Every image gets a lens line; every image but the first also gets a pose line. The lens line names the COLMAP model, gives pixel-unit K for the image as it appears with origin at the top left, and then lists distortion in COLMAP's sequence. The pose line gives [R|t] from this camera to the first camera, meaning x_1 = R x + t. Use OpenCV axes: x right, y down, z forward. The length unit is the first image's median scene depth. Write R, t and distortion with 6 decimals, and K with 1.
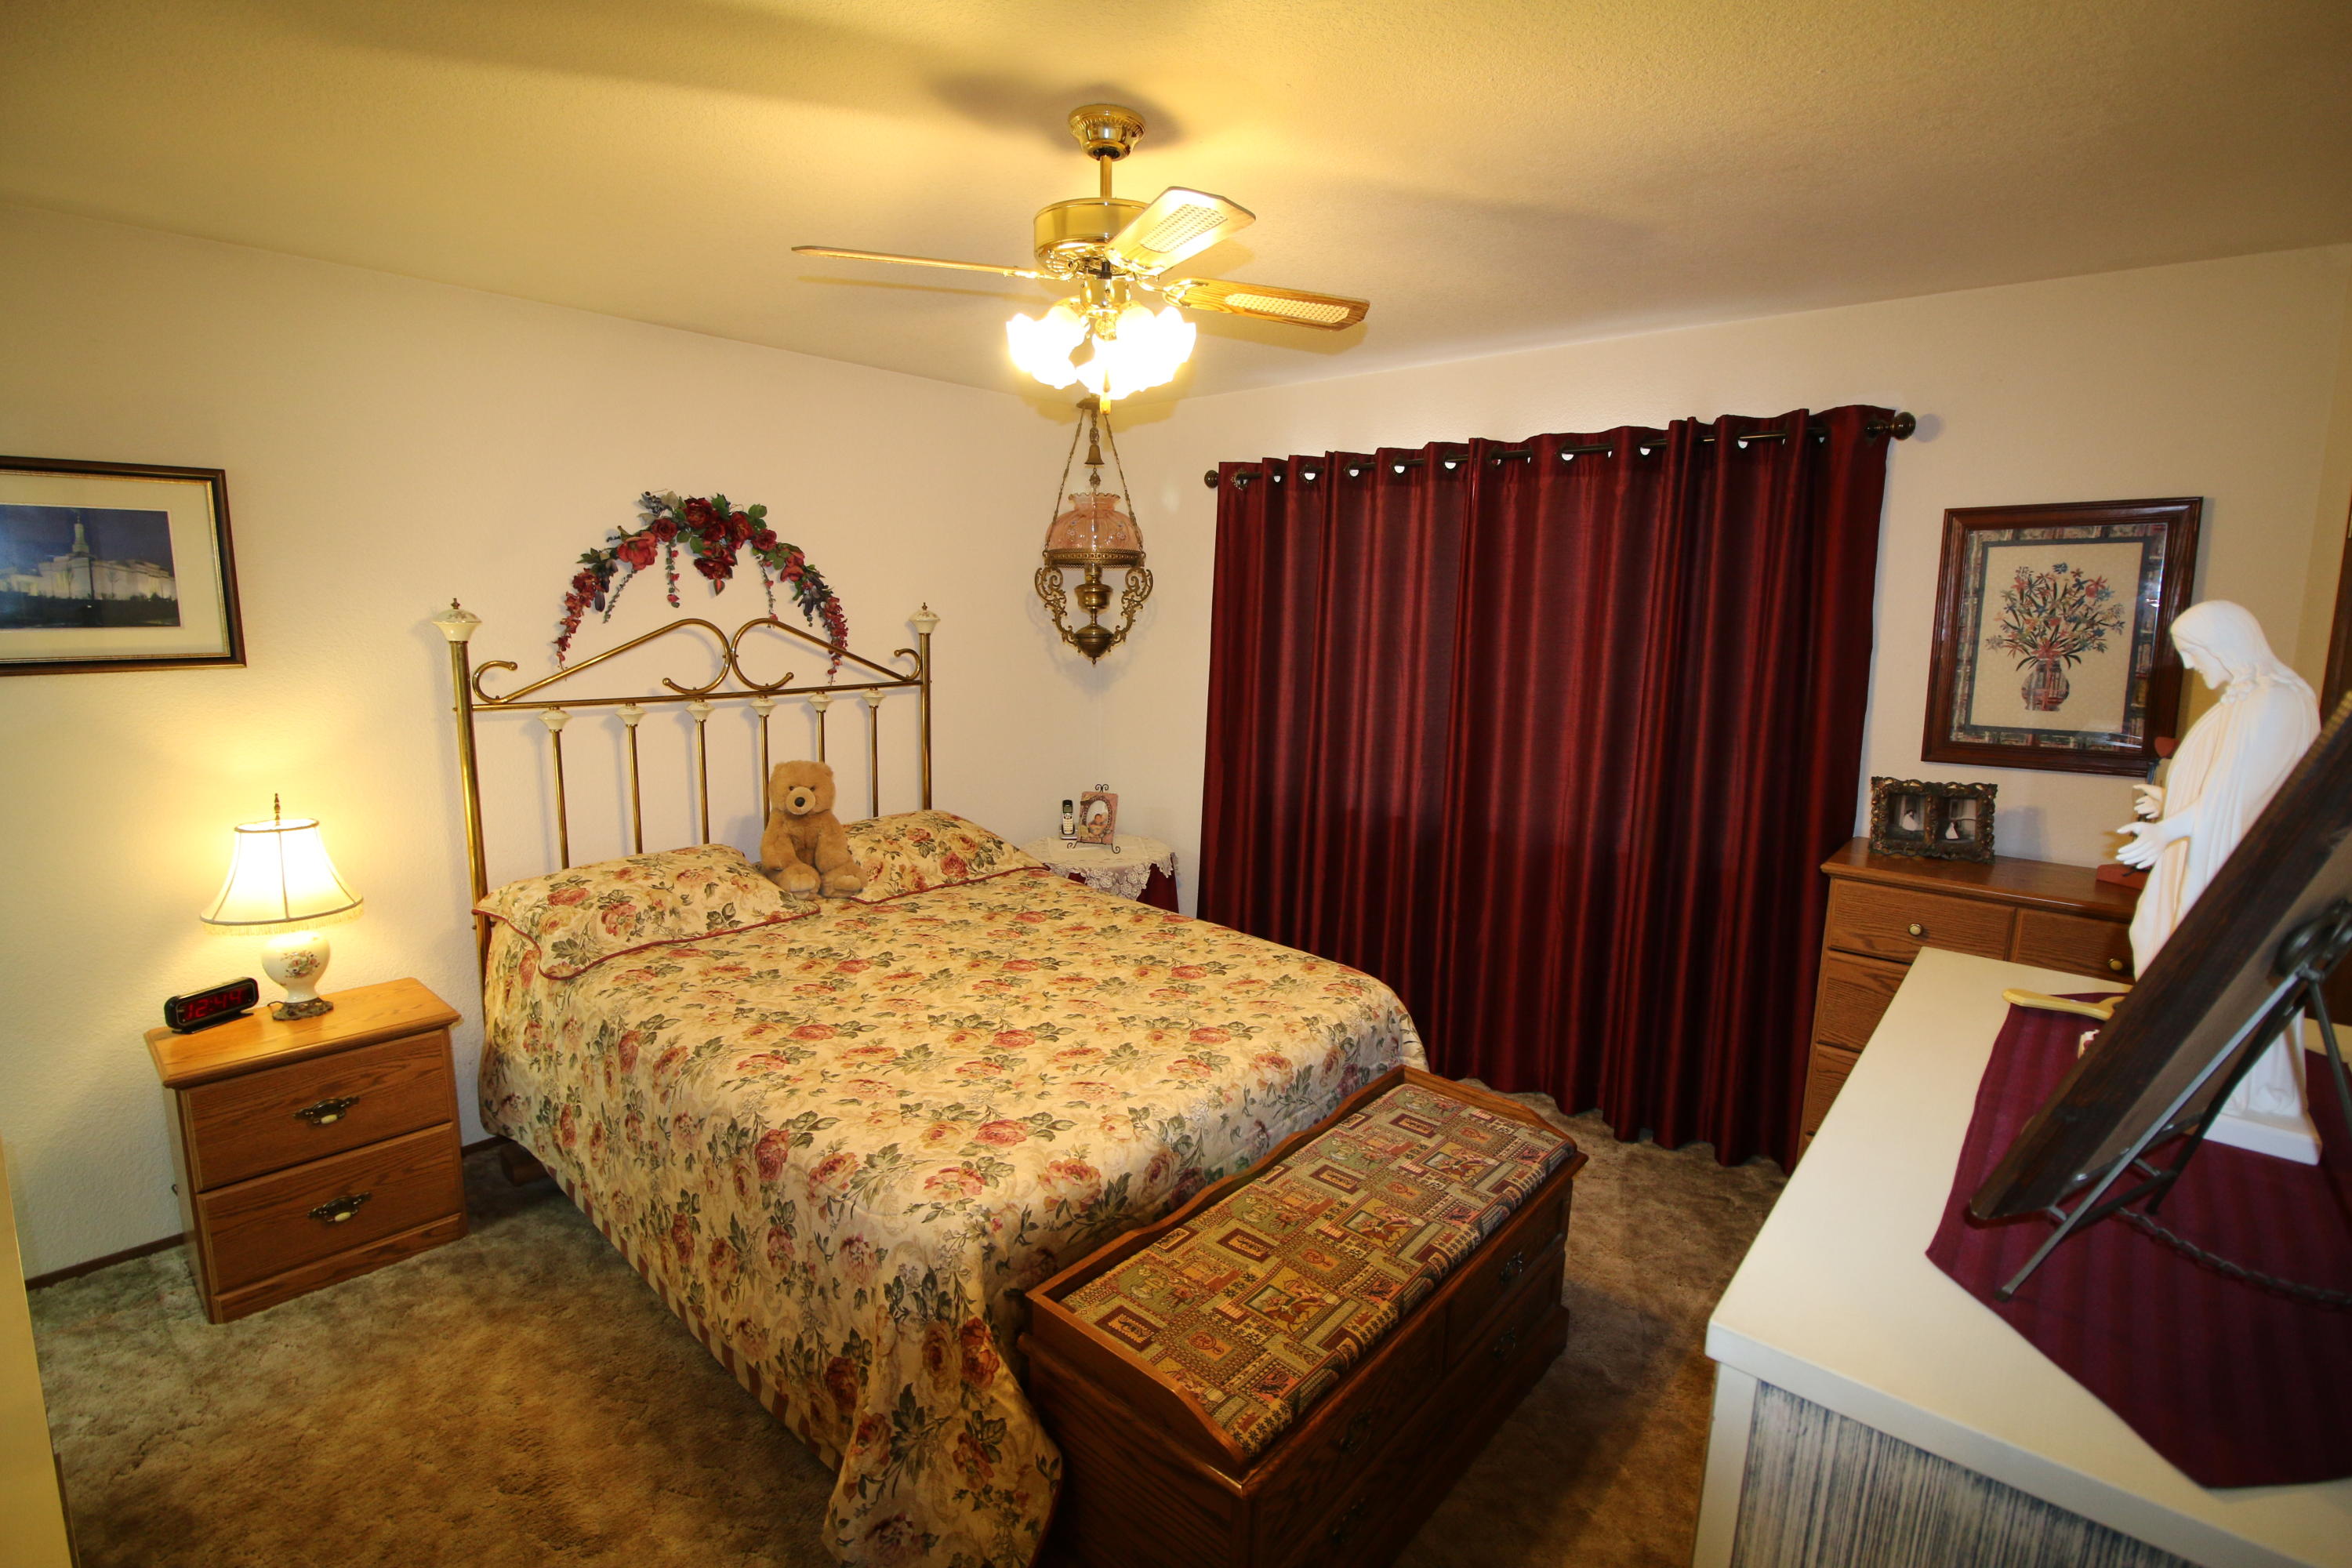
lens RADIAL K [[1074.2, 0, 1179.1], [0, 1074.2, 762.2], [0, 0, 1]] dist [0.000211, -0.016127]
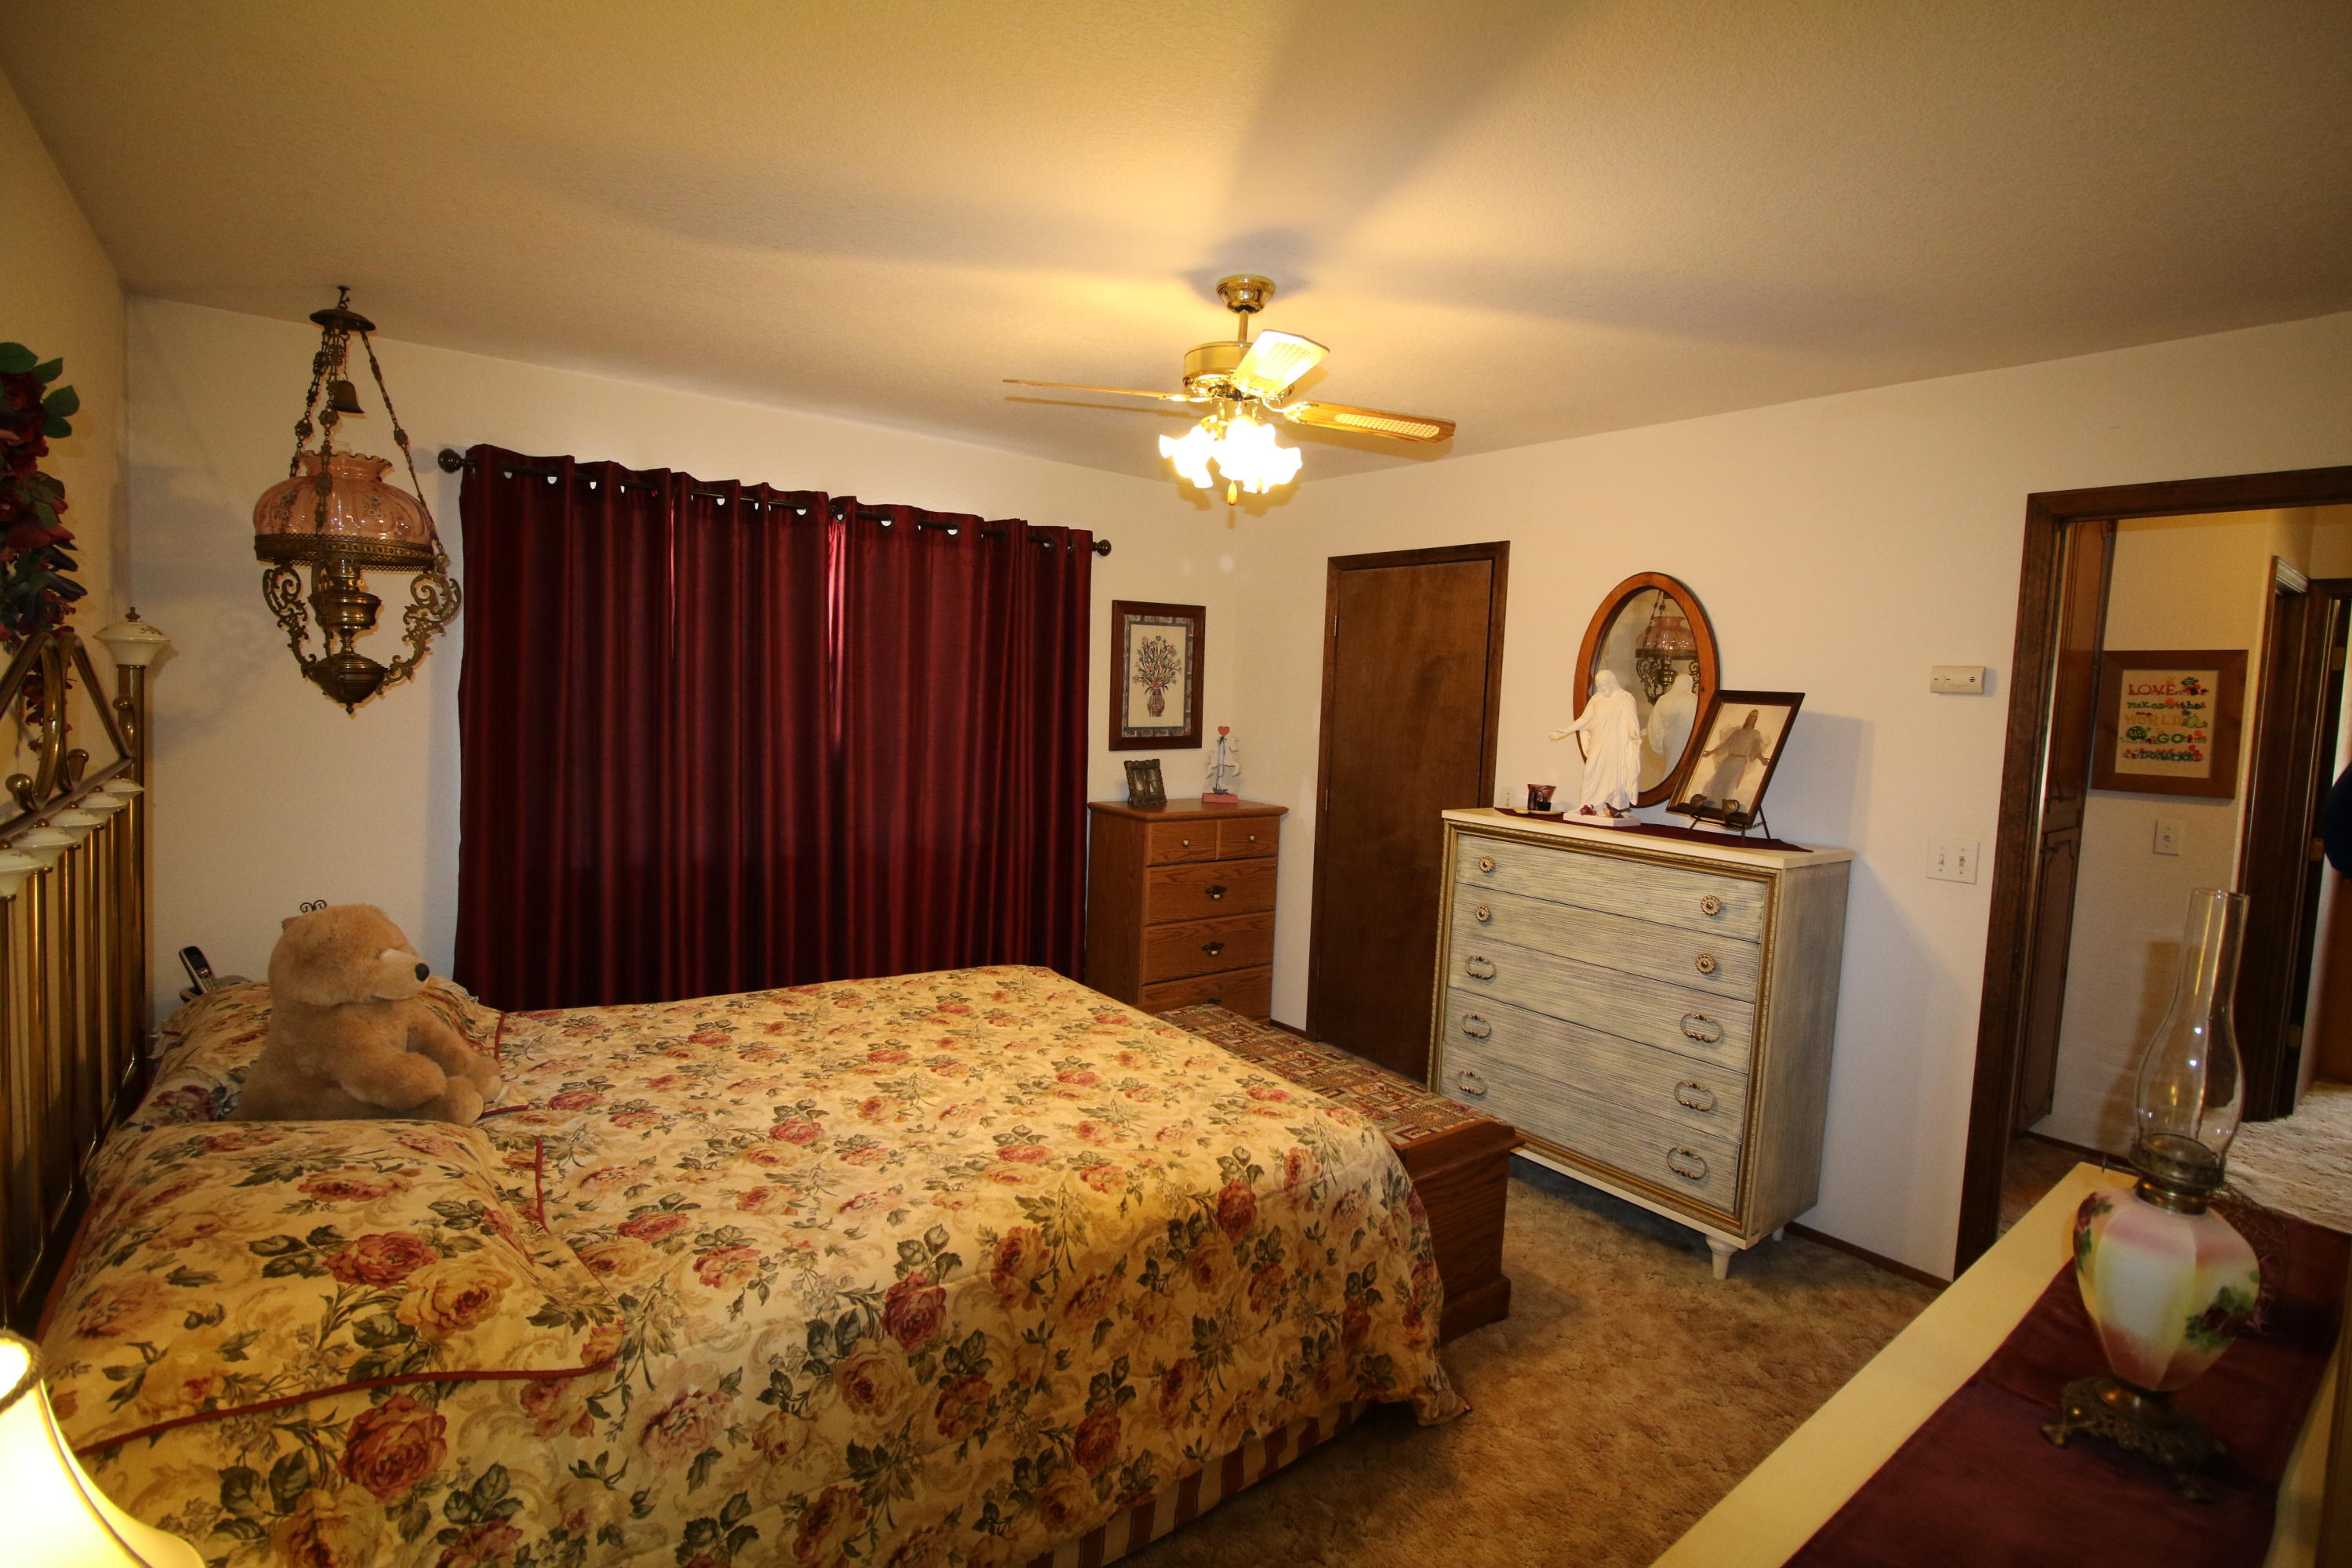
lens RADIAL K [[1074.2, 0, 1179.1], [0, 1074.2, 762.2], [0, 0, 1]] dist [0.000211, -0.016127]
pose [[0.200600, -0.079834, 0.976415, -0.938789], [0.103916, 0.992785, 0.059823, -0.074407], [-0.974146, 0.089464, 0.207449, 0.578134]]
